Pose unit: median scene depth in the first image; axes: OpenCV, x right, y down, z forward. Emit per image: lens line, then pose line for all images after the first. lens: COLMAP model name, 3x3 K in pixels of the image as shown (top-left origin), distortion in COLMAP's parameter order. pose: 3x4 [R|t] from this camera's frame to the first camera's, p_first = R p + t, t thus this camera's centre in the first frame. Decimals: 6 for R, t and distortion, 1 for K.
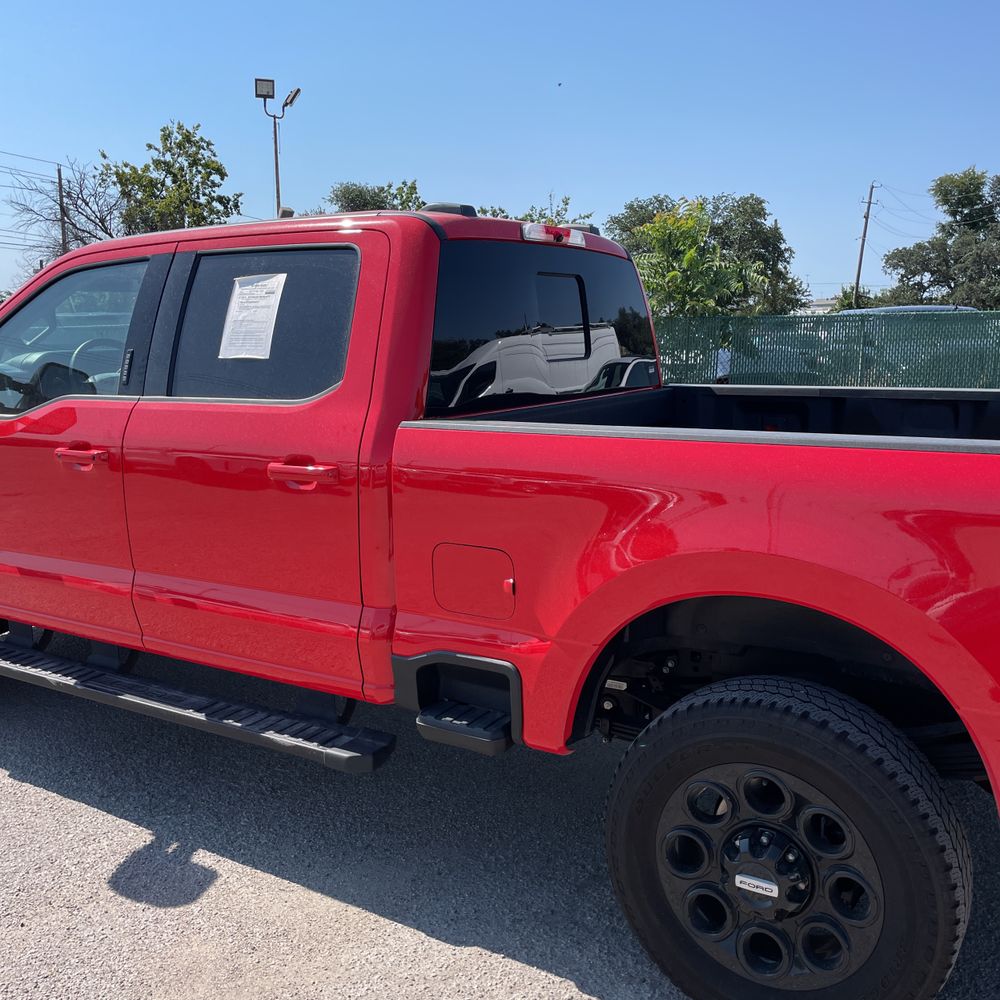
lens RADIAL K [[1008.2, 0, 504.0], [0, 1008.2, 494.9], [0, 0, 1]] dist [0.042235, 0.000000]
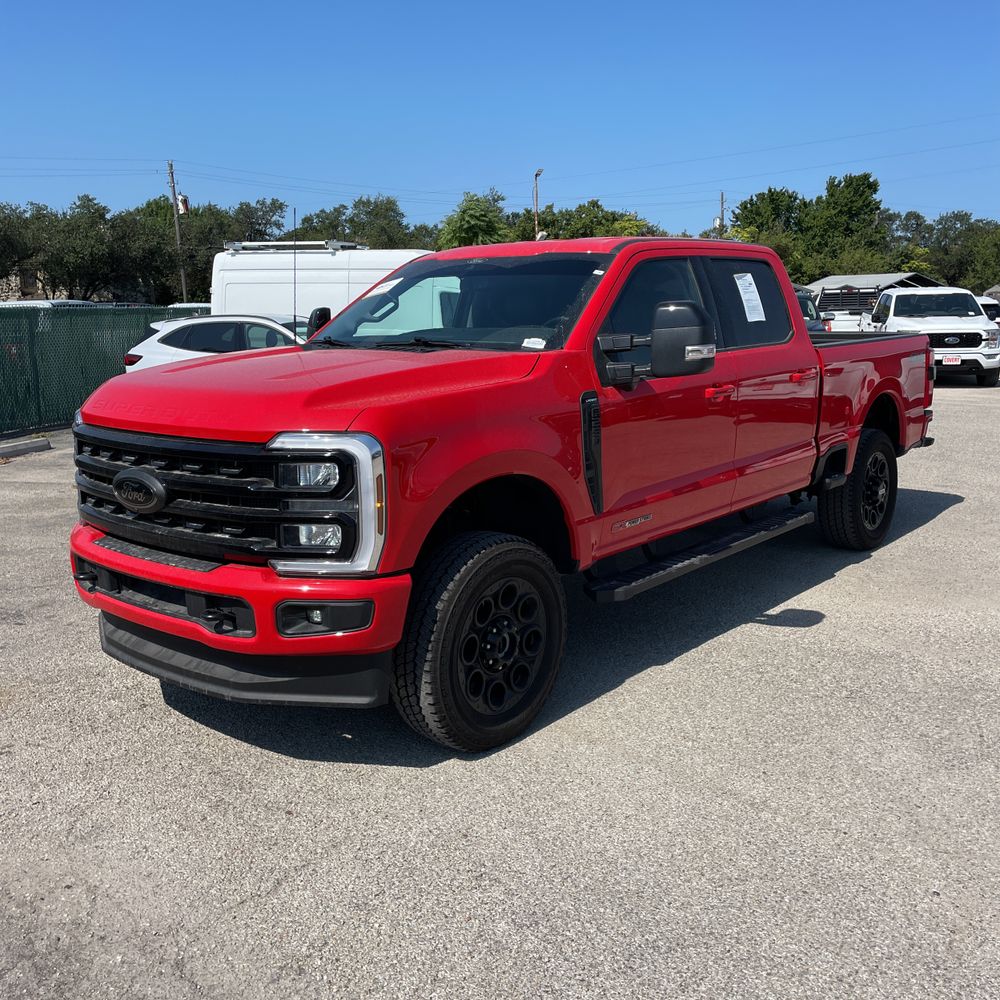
lens RADIAL K [[1008.2, 0, 503.9], [0, 1008.2, 506.0], [0, 0, 1]] dist [0.042235, 0.000000]
pose [[0.133550, -0.178833, 0.974773, -0.219393], [0.175274, 0.972341, 0.154374, -0.017983], [-0.975420, 0.150236, 0.161201, 0.125367]]
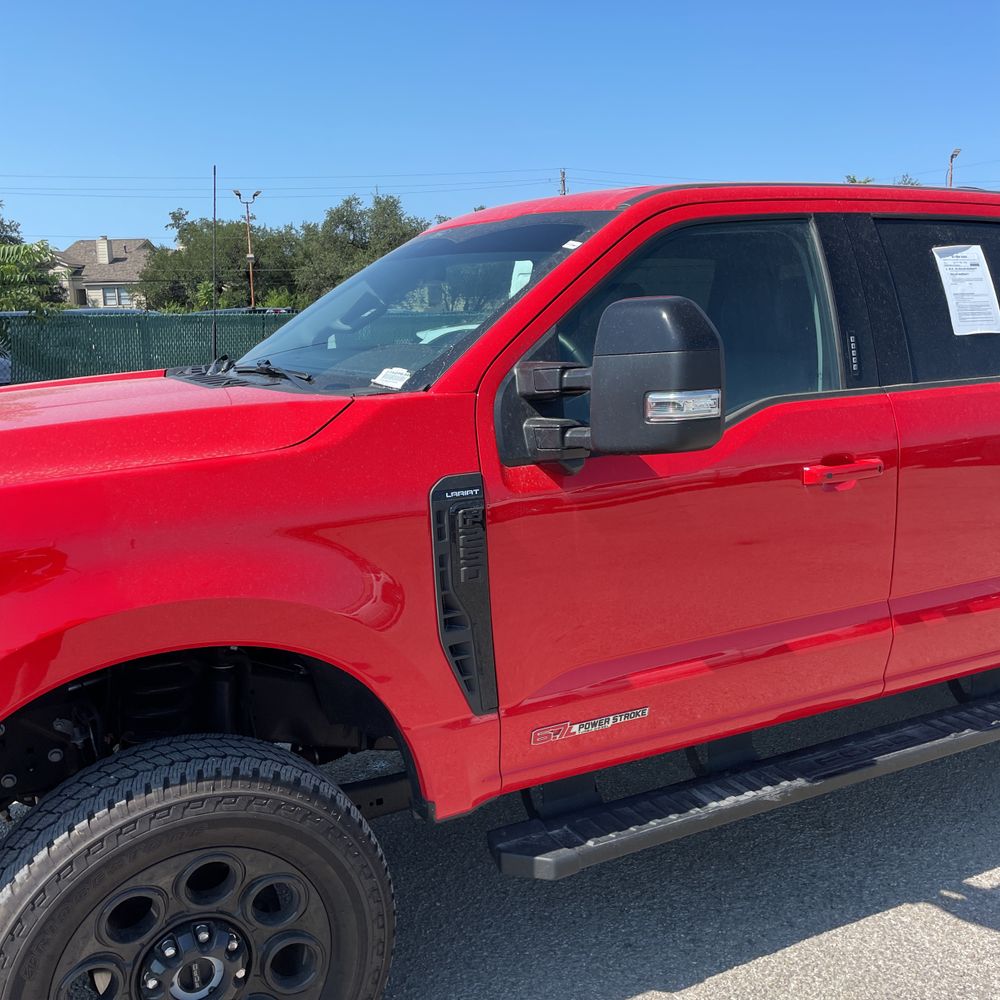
lens RADIAL K [[1008.2, 0, 496.8], [0, 1008.2, 500.8], [0, 0, 1]] dist [0.042235, 0.000000]
pose [[0.502650, -0.147814, 0.851759, -0.136997], [0.149846, 0.985257, 0.082552, -0.013481], [-0.851404, 0.086138, 0.517389, 0.095350]]
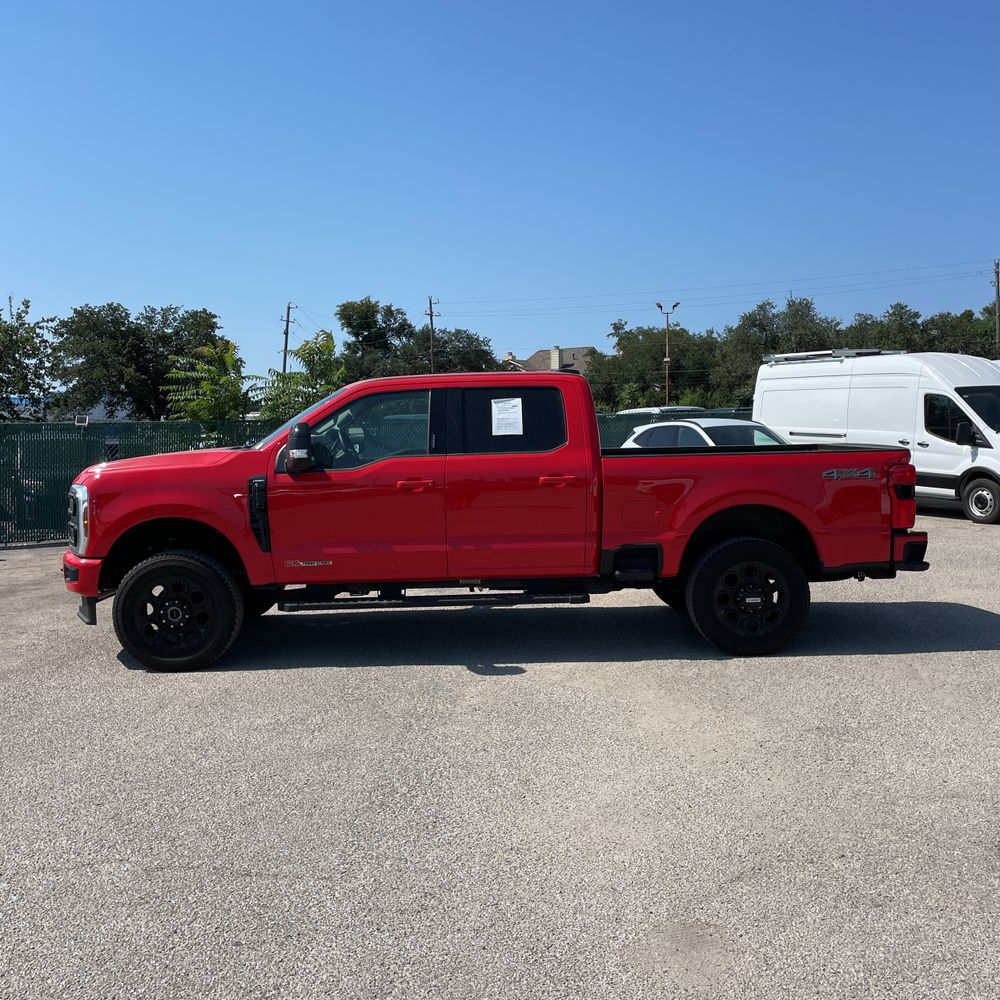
lens RADIAL K [[1008.2, 0, 501.7], [0, 1008.2, 501.0], [0, 0, 1]] dist [0.042235, 0.000000]
pose [[0.829775, -0.046133, 0.556188, -0.161073], [0.098232, 0.993092, -0.064181, 0.016395], [-0.549385, 0.107892, 0.828574, -0.089139]]
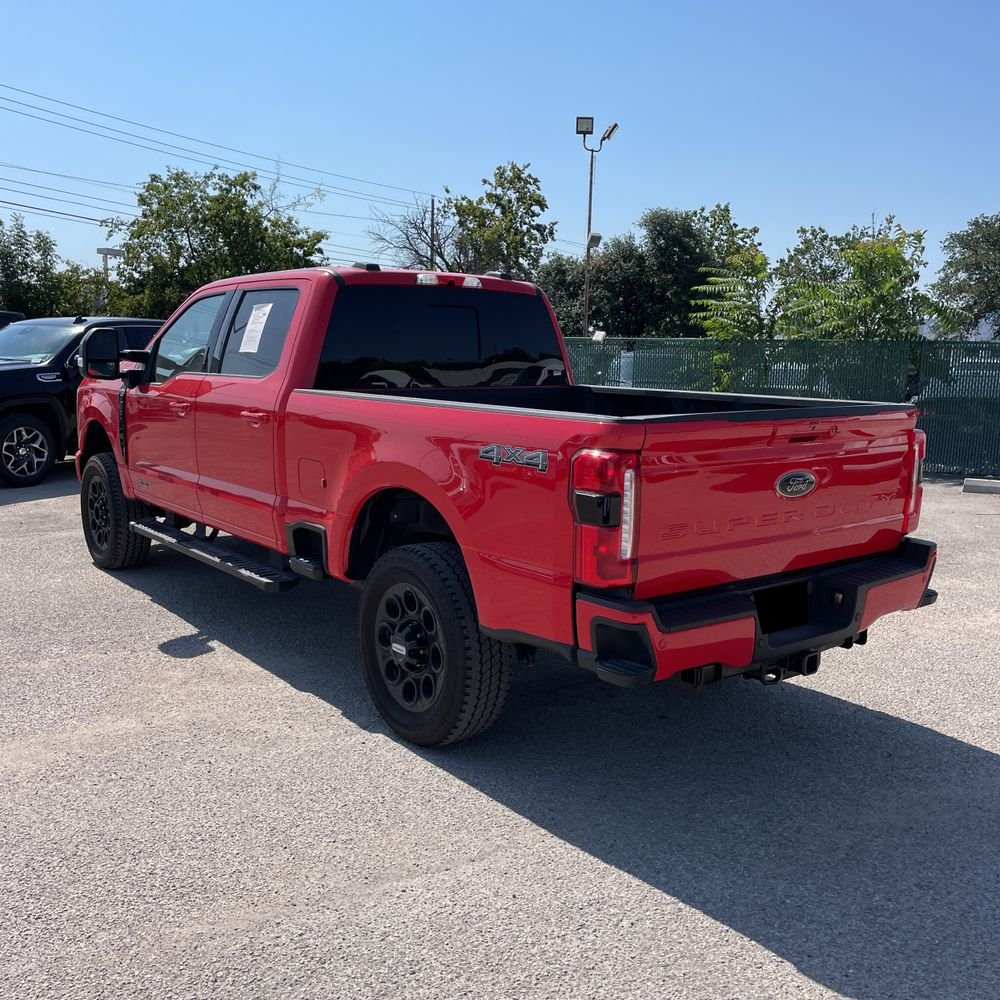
lens RADIAL K [[1000.9, 0, 506.6], [0, 1000.9, 501.6], [0, 0, 1]] dist [0.074798, 0.000000]
pose [[0.940429, 0.080065, -0.330428, 0.078056], [-0.083405, 0.996507, 0.004084, 0.007814], [0.329601, 0.023719, 0.943822, -0.049007]]
